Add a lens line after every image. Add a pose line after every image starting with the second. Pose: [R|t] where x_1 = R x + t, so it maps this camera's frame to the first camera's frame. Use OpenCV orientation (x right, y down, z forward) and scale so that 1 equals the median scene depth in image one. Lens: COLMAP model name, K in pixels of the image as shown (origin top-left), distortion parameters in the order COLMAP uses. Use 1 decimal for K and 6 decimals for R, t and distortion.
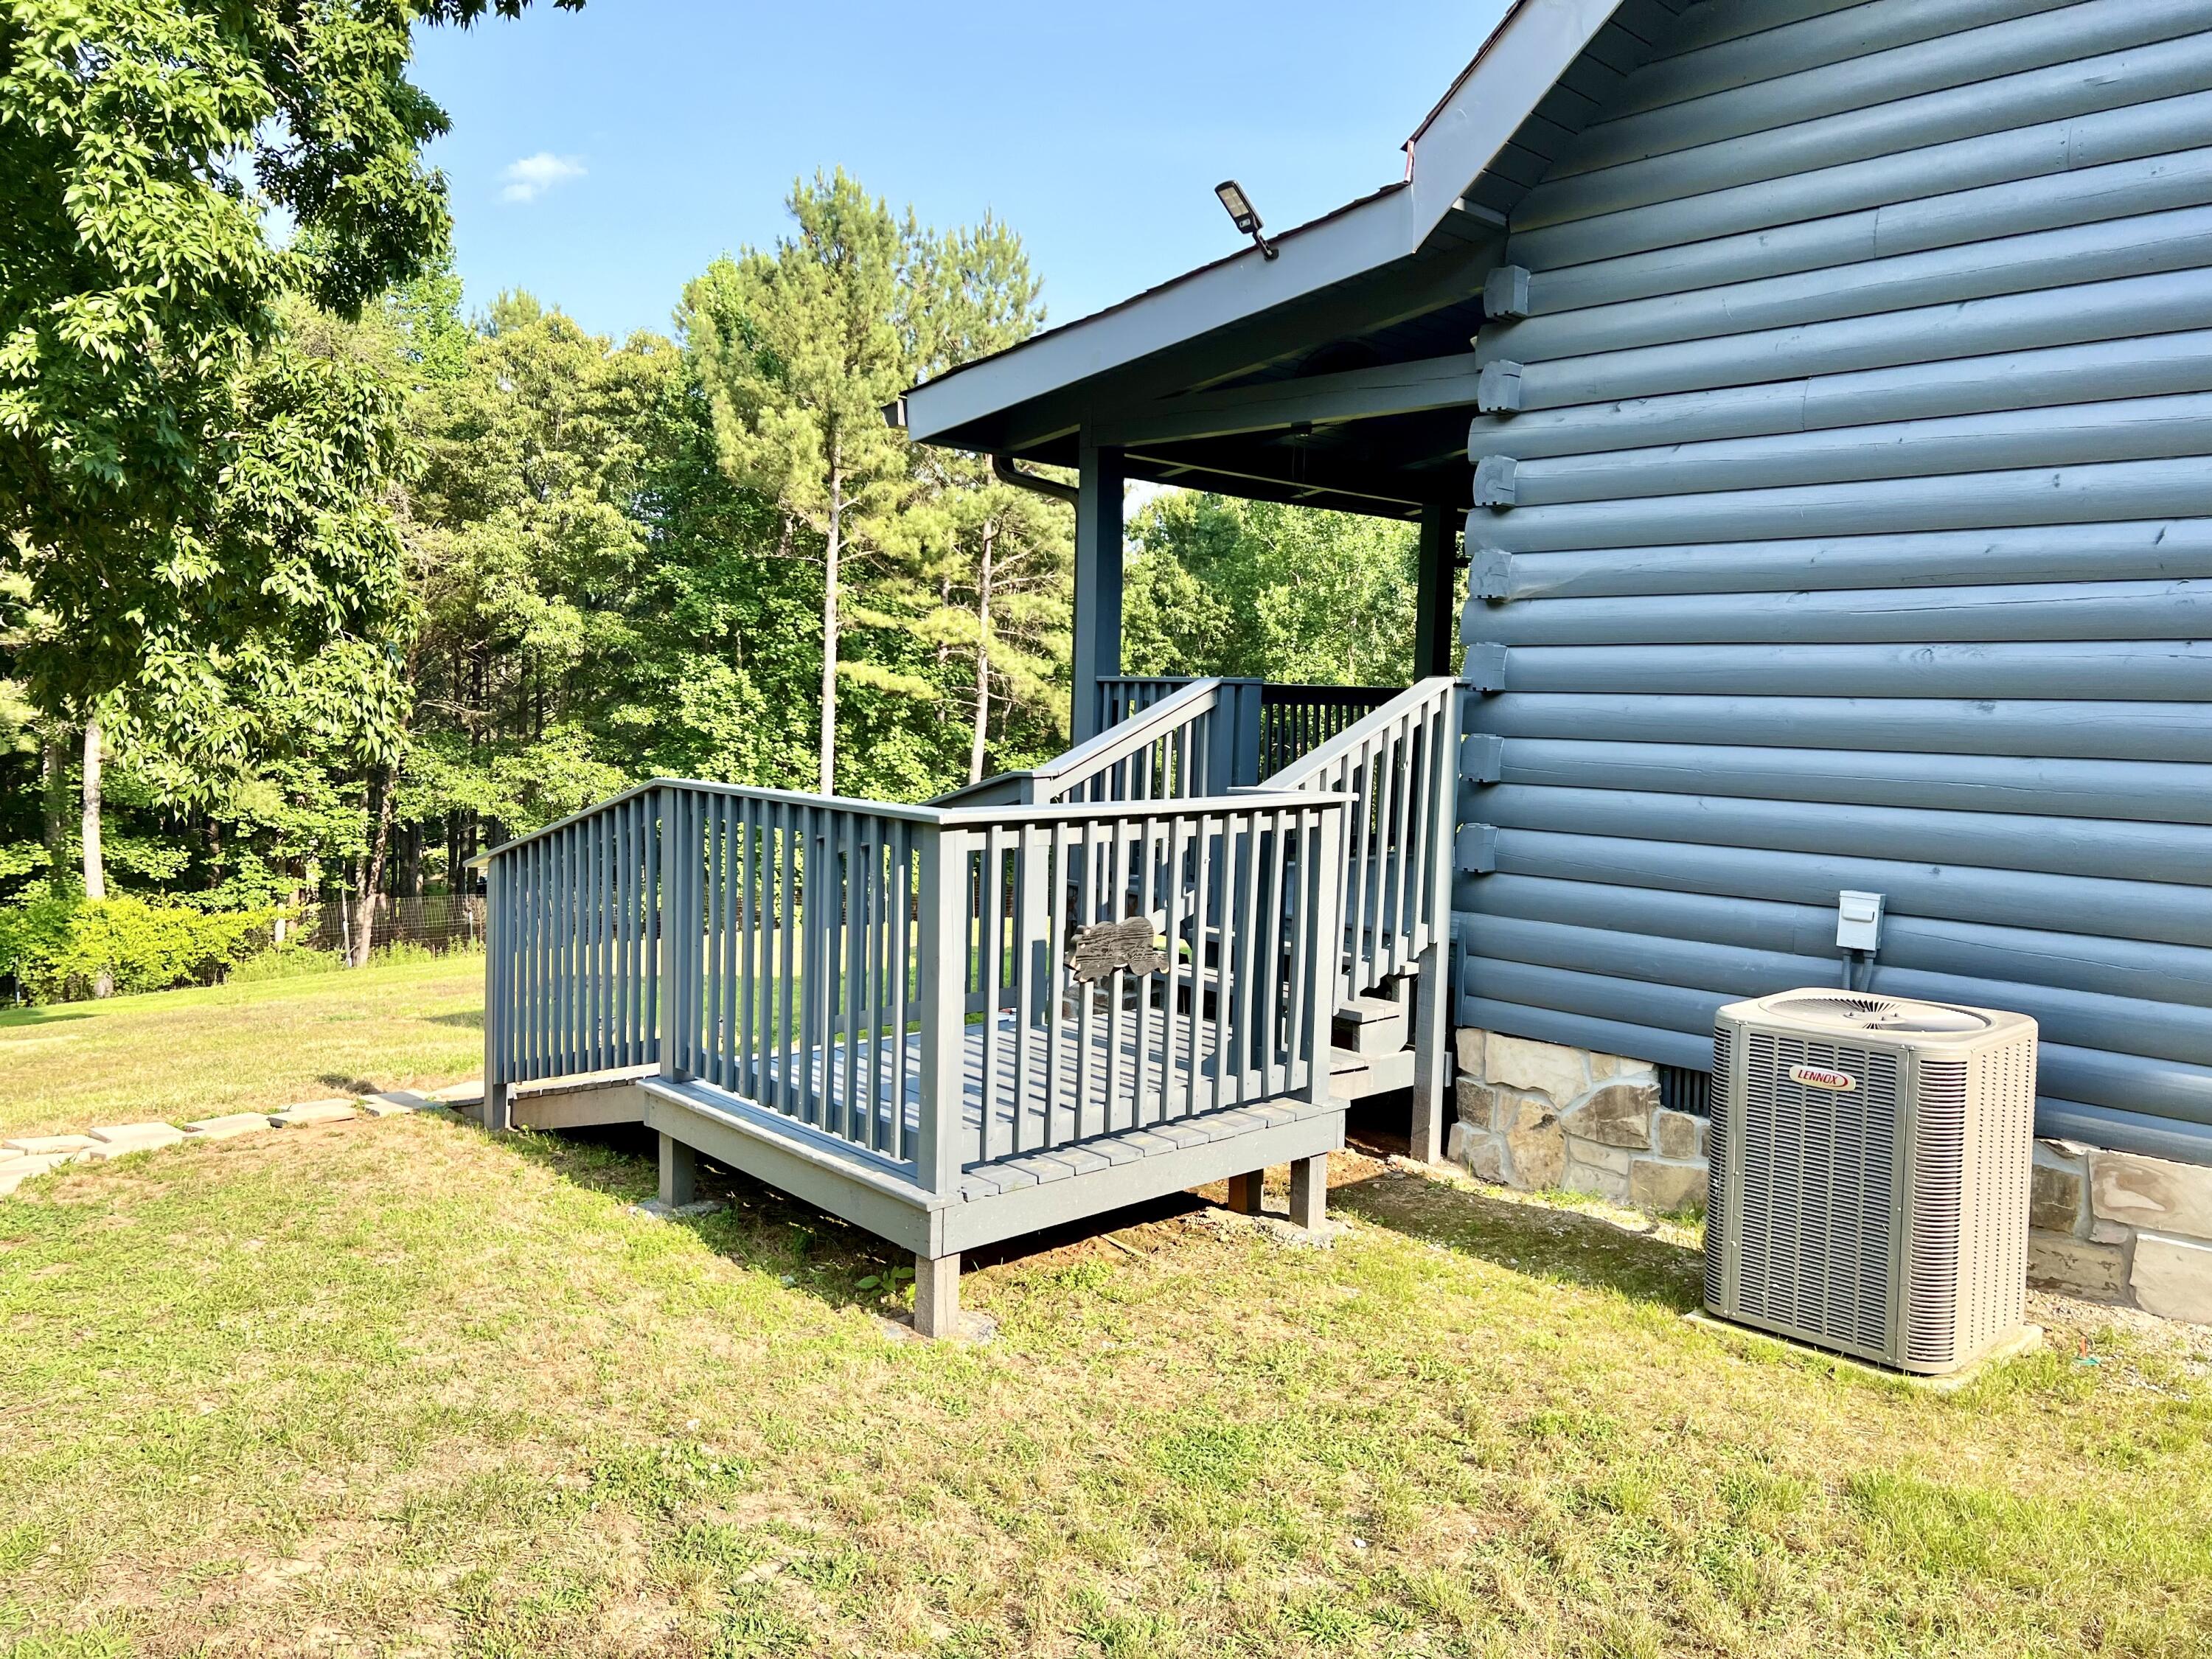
lens RADIAL K [[1644.5, 0, 1102.2], [0, 1644.5, 838.4], [0, 0, 1]] dist [0.027499, -0.009747]
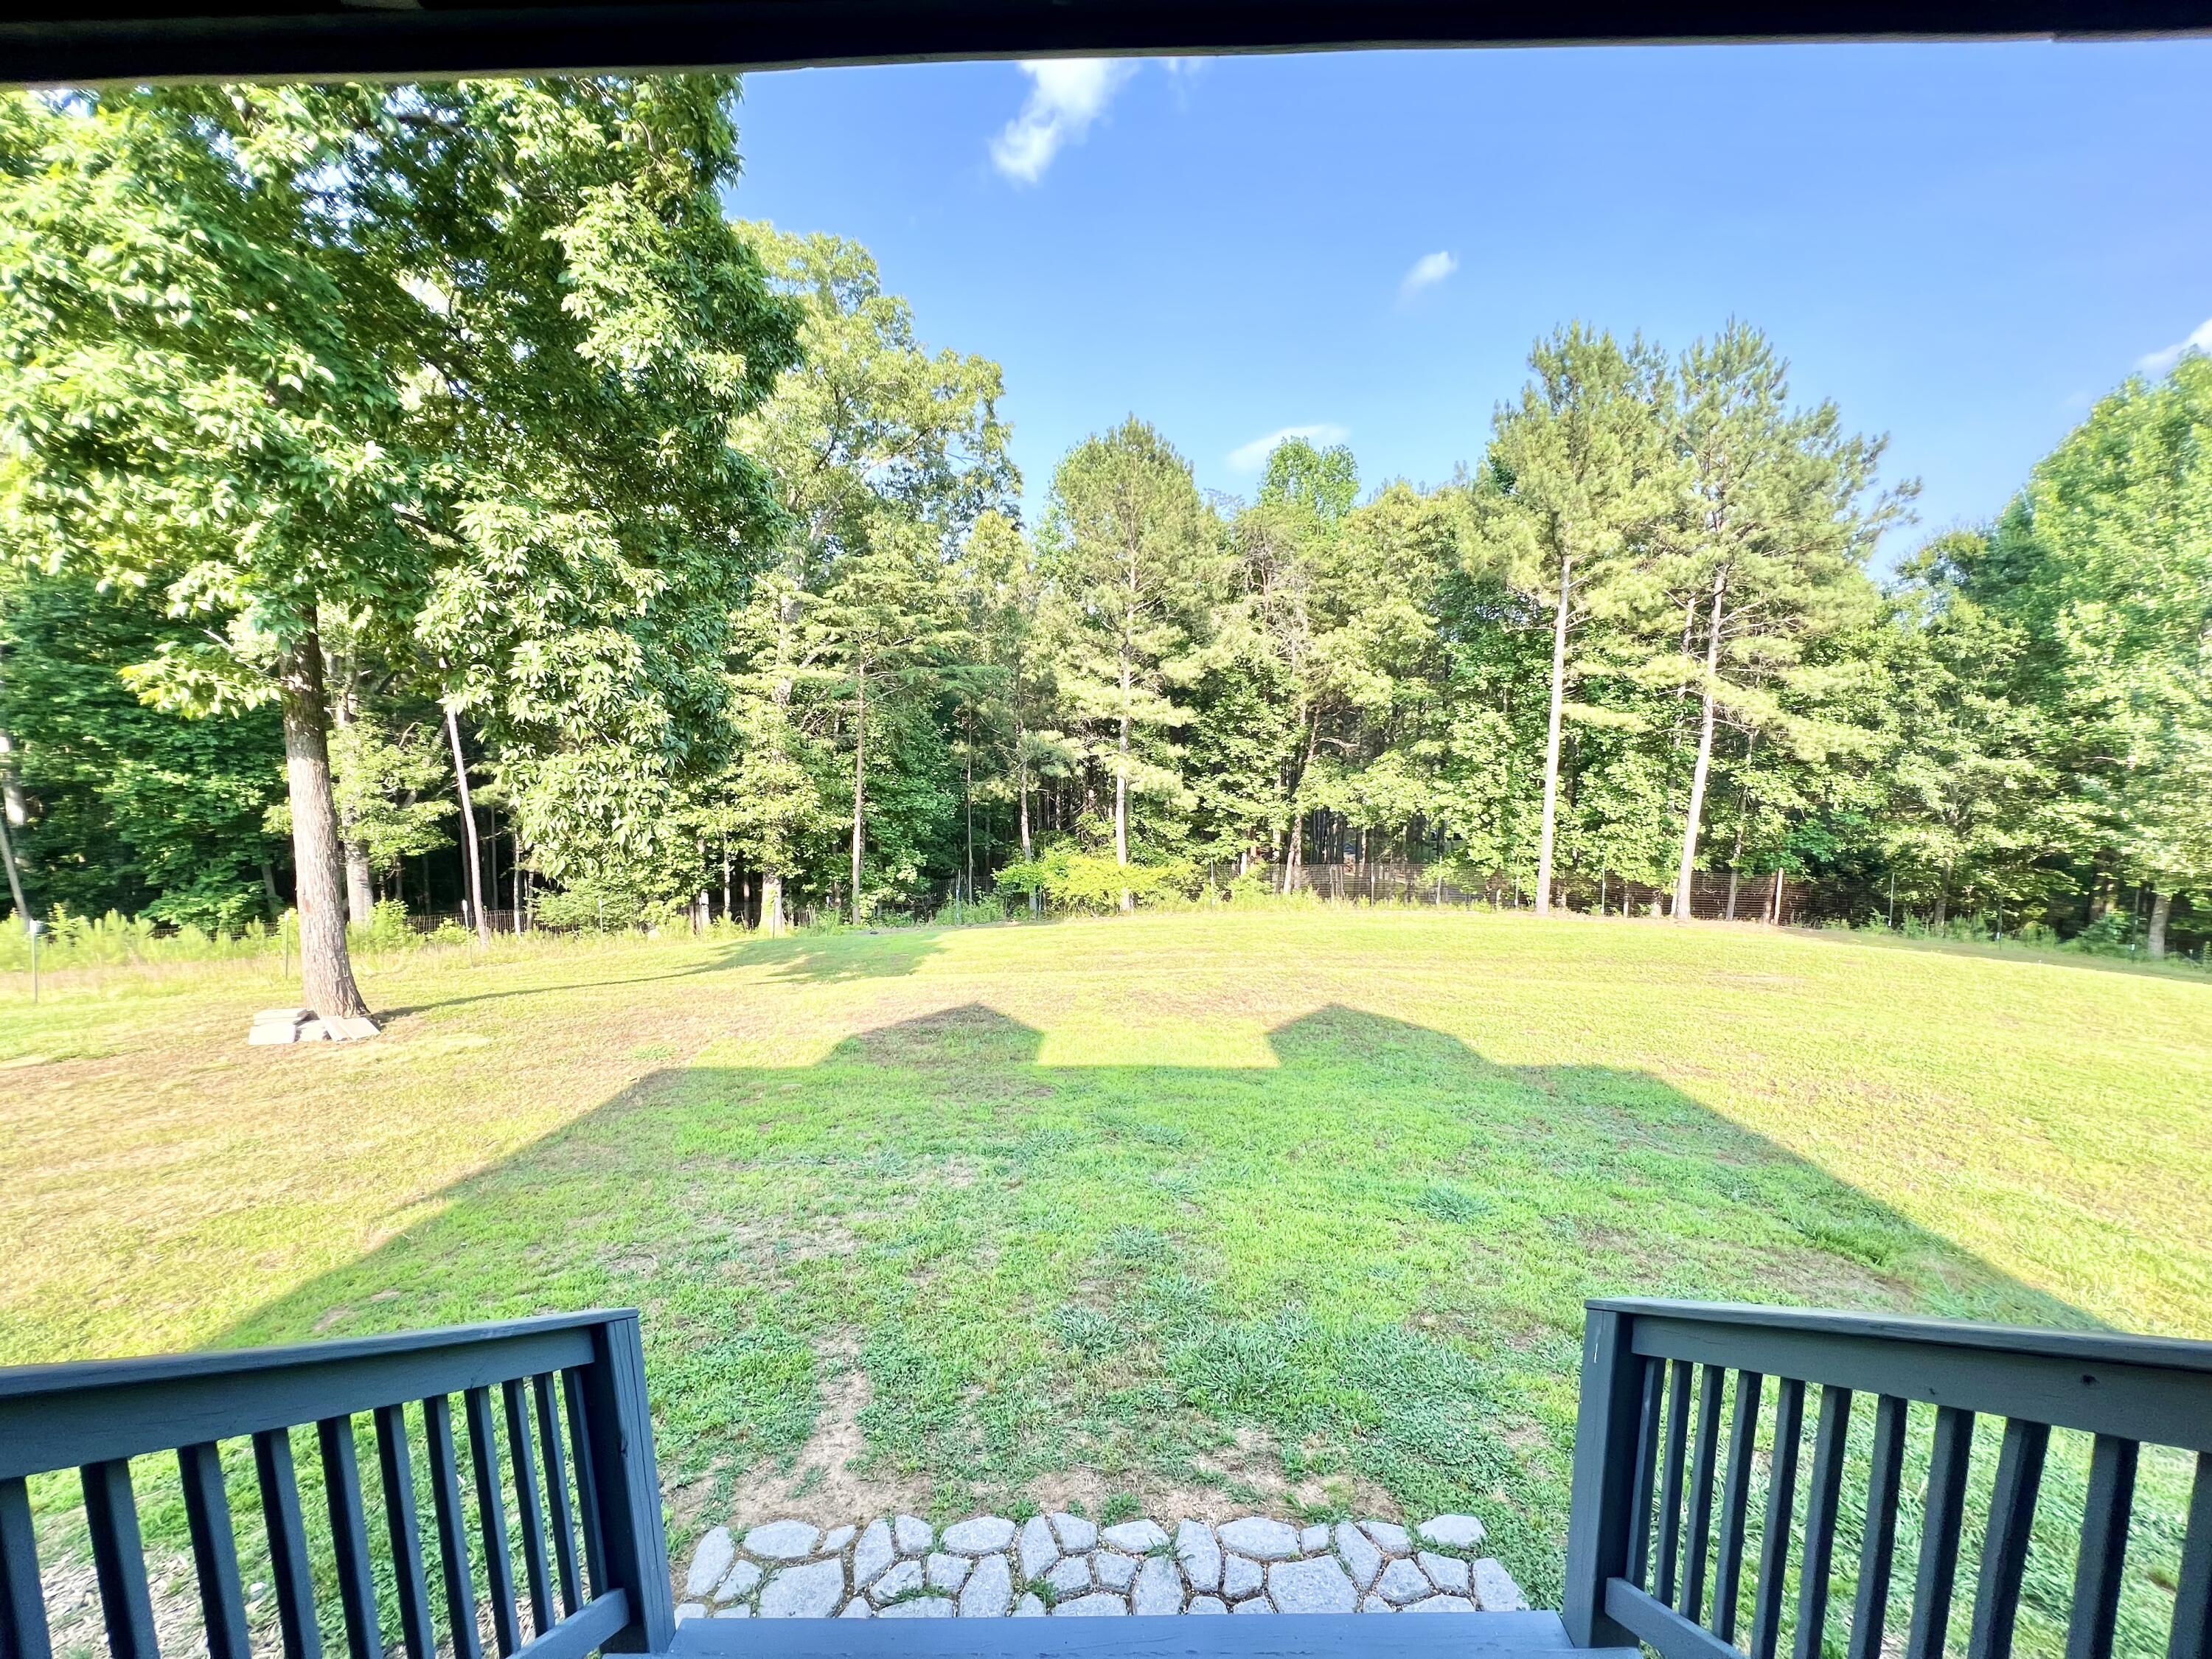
lens RADIAL K [[885.8, 0, 1101.2], [0, 885.8, 821.8], [0, 0, 1]] dist [-0.003348, 0.000390]
pose [[0.713388, 0.043423, -0.699423, 0.068785], [-0.026109, 0.999032, 0.035393, -0.027371], [0.700283, -0.006988, 0.713831, 0.223394]]
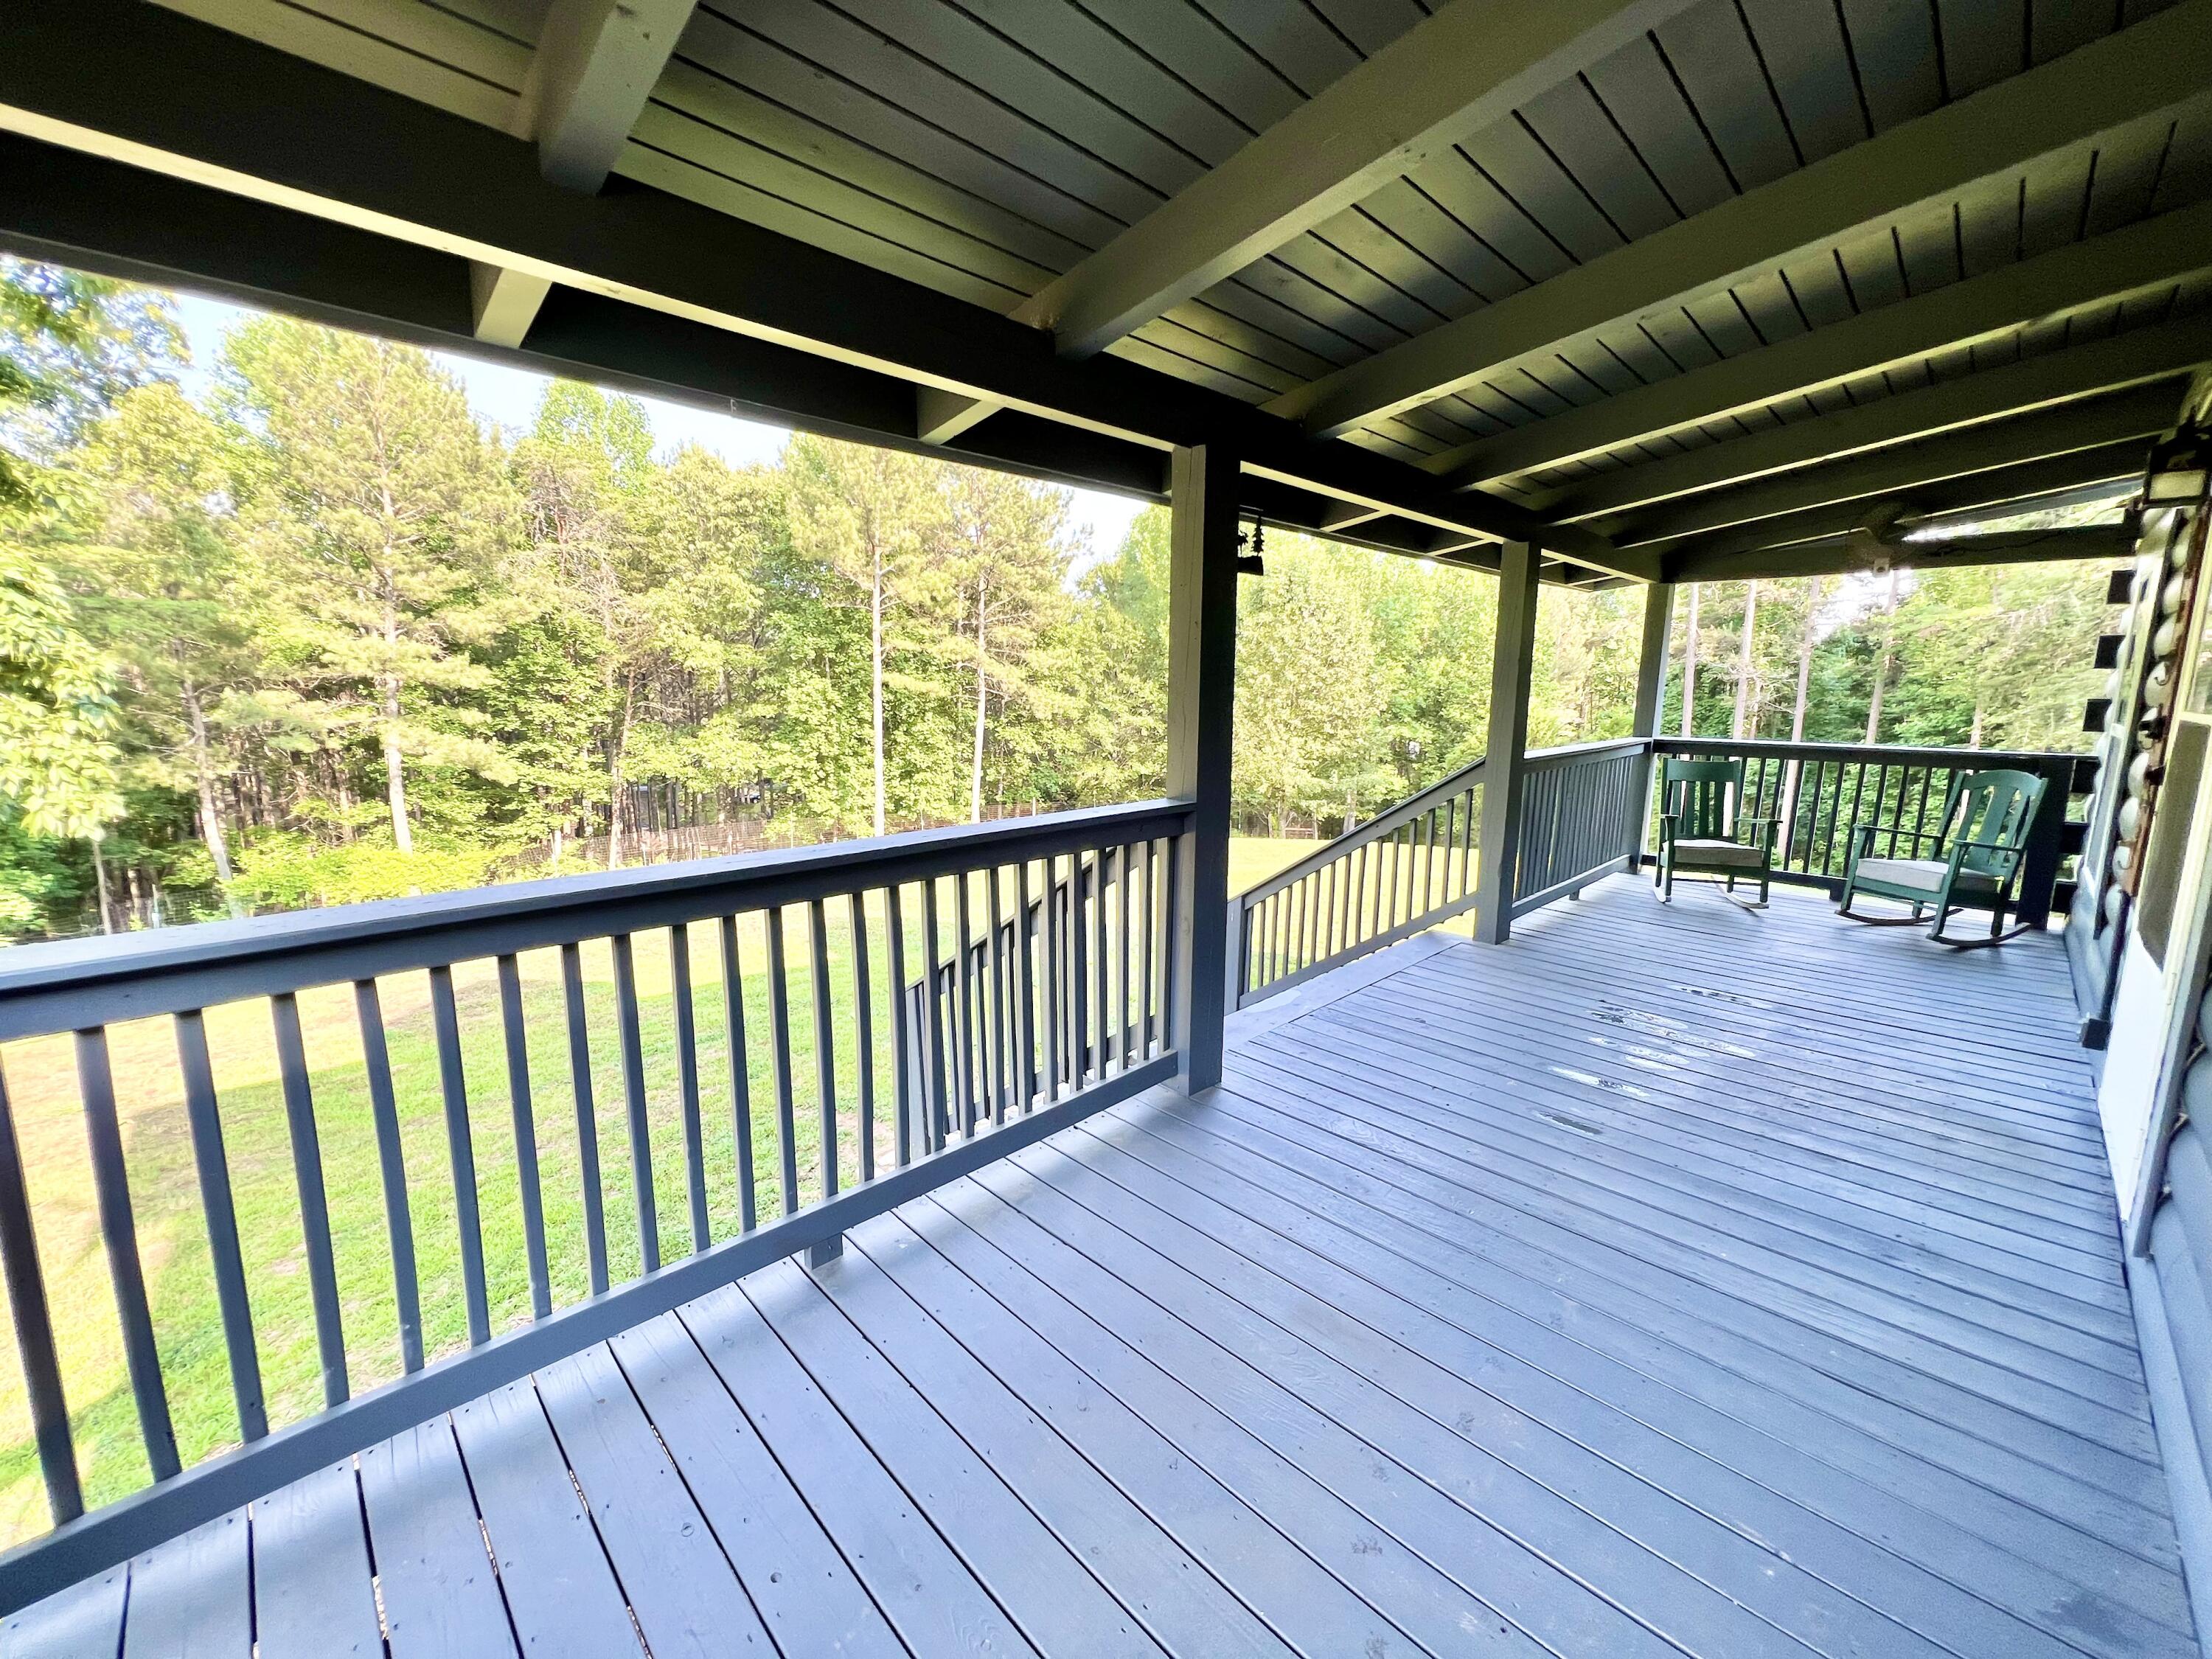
lens RADIAL K [[885.8, 0, 1098.0], [0, 885.8, 820.0], [0, 0, 1]] dist [-0.003348, 0.000390]
pose [[0.999752, -0.022270, -0.000365, 0.036795], [0.022242, 0.997330, 0.069563, -0.021514], [-0.001186, -0.069554, 0.997577, 0.147027]]
